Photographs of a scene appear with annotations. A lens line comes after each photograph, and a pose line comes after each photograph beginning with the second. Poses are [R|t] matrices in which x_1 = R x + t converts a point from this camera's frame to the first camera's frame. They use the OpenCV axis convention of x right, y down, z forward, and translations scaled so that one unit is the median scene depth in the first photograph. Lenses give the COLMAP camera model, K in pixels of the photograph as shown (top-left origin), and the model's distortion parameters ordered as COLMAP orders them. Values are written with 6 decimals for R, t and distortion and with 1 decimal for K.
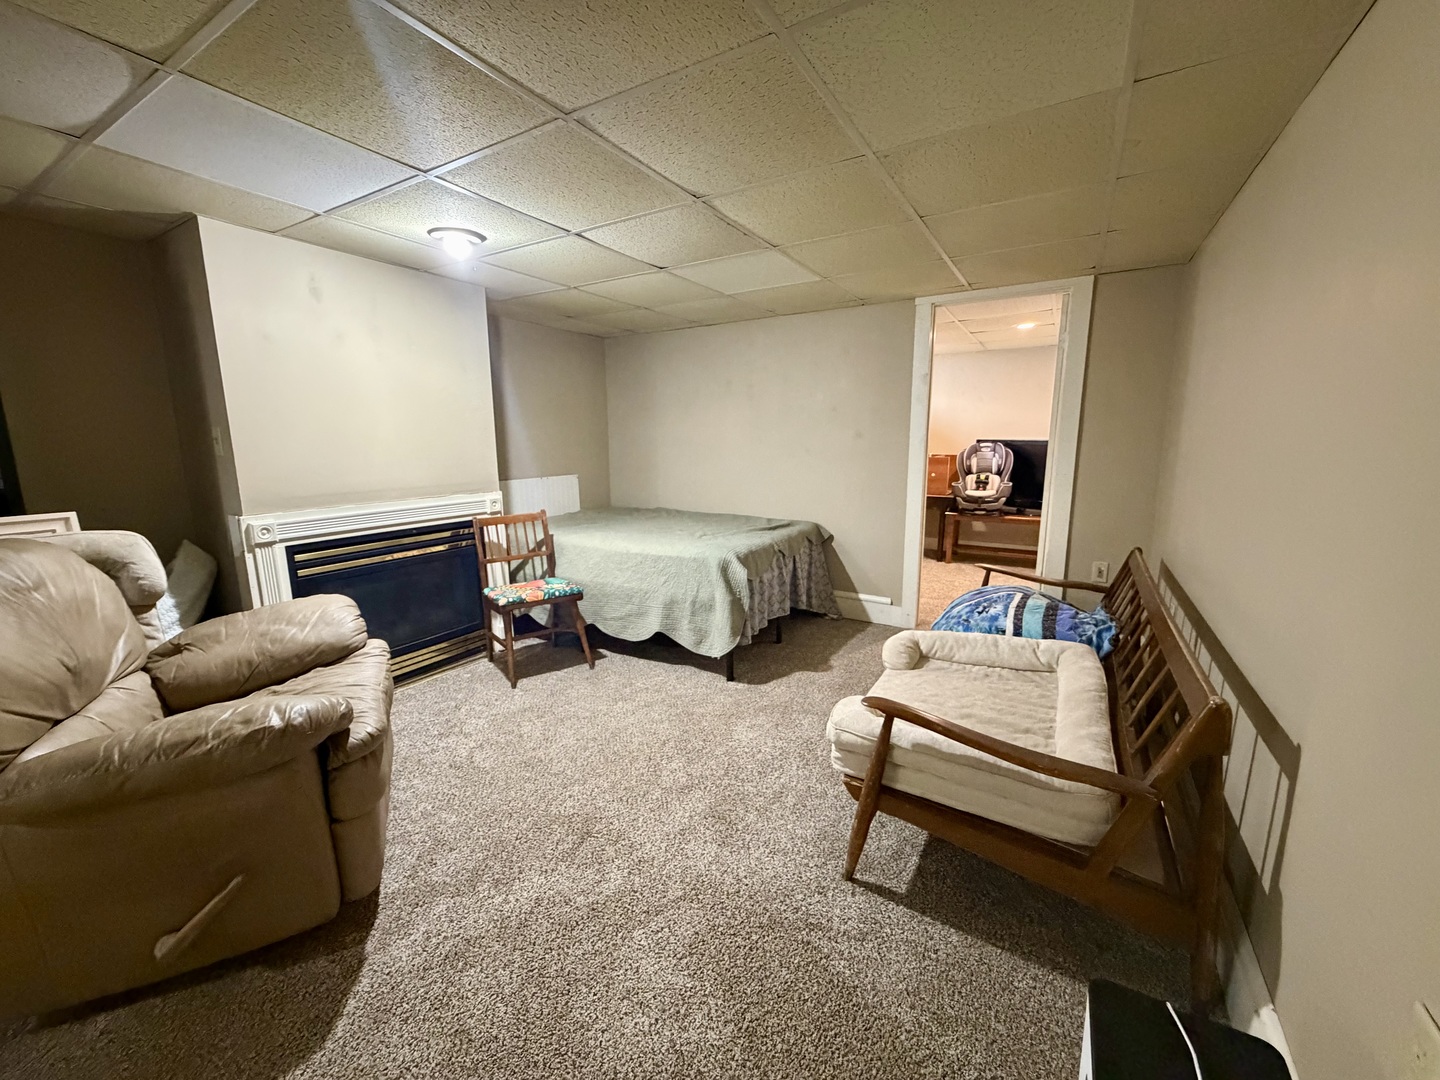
lens RADIAL K [[573.3, 0, 722.1], [0, 573.3, 541.7], [0, 0, 1]] dist [0.000219, -0.000224]
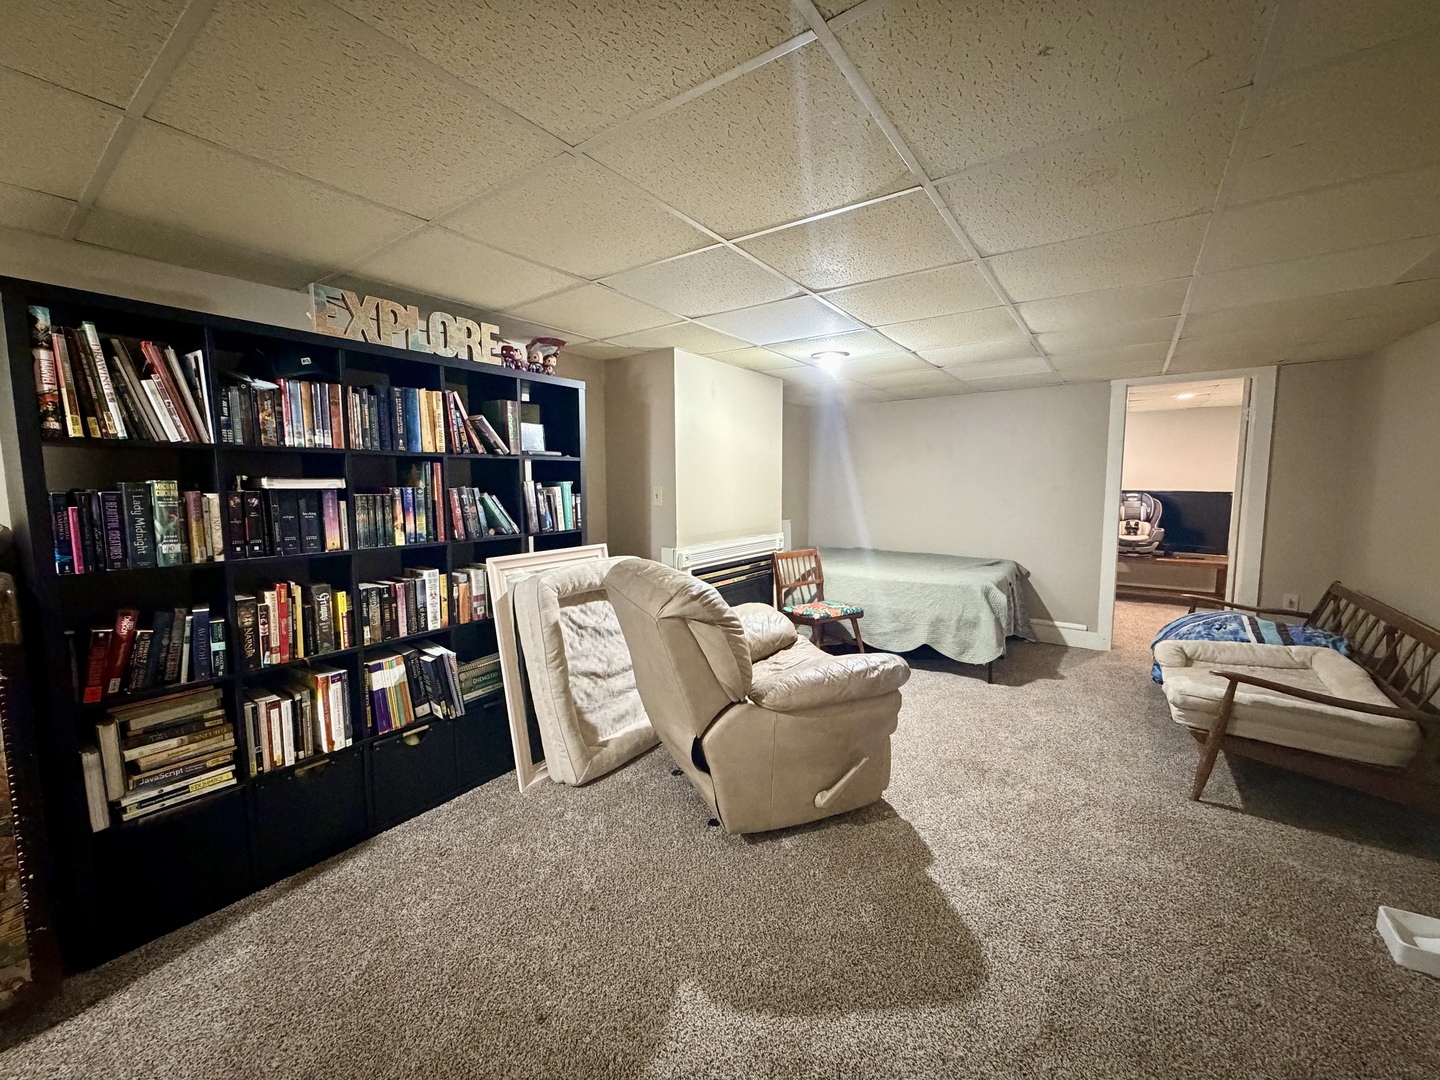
lens RADIAL K [[573.3, 0, 719.2], [0, 573.3, 541.7], [0, 0, 1]] dist [0.000219, -0.000224]
pose [[0.997114, 0.007272, -0.075576, -0.433525], [-0.013138, 0.996912, -0.077415, 0.033177], [0.074780, 0.078185, 0.994130, -0.286229]]
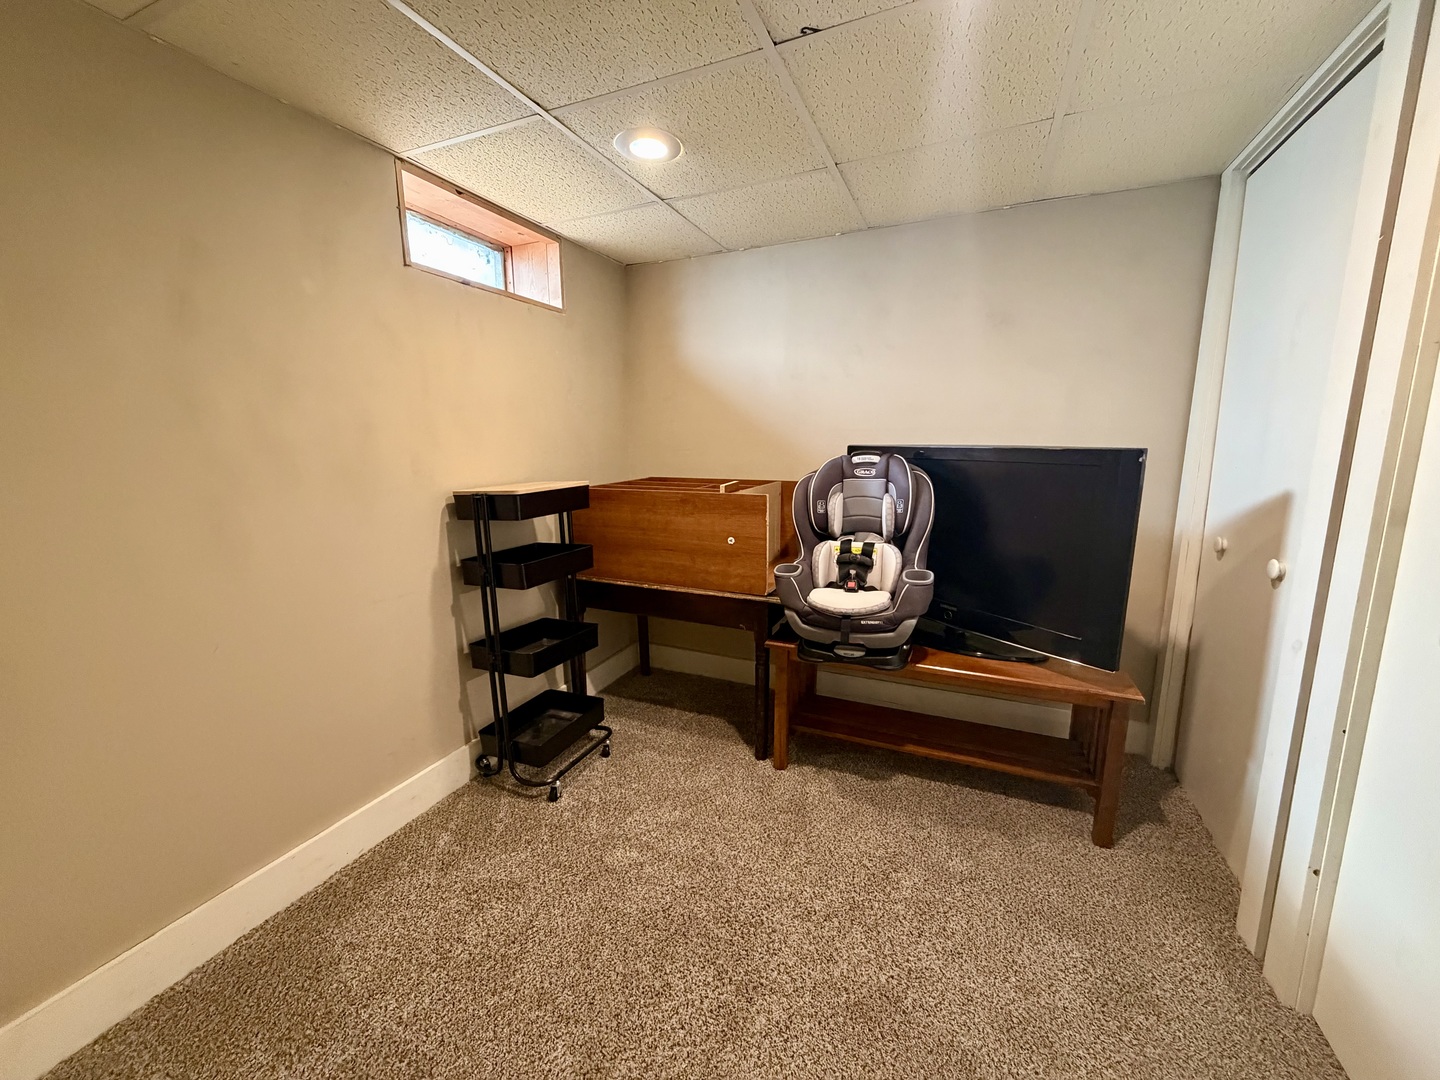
lens RADIAL K [[573.3, 0, 719.2], [0, 573.3, 533.7], [0, 0, 1]] dist [0.000219, -0.000224]
pose [[0.992980, -0.018460, 0.116834, 0.520814], [0.018160, 0.999828, 0.003638, -0.201357], [-0.116881, -0.001491, 0.993145, 1.036103]]
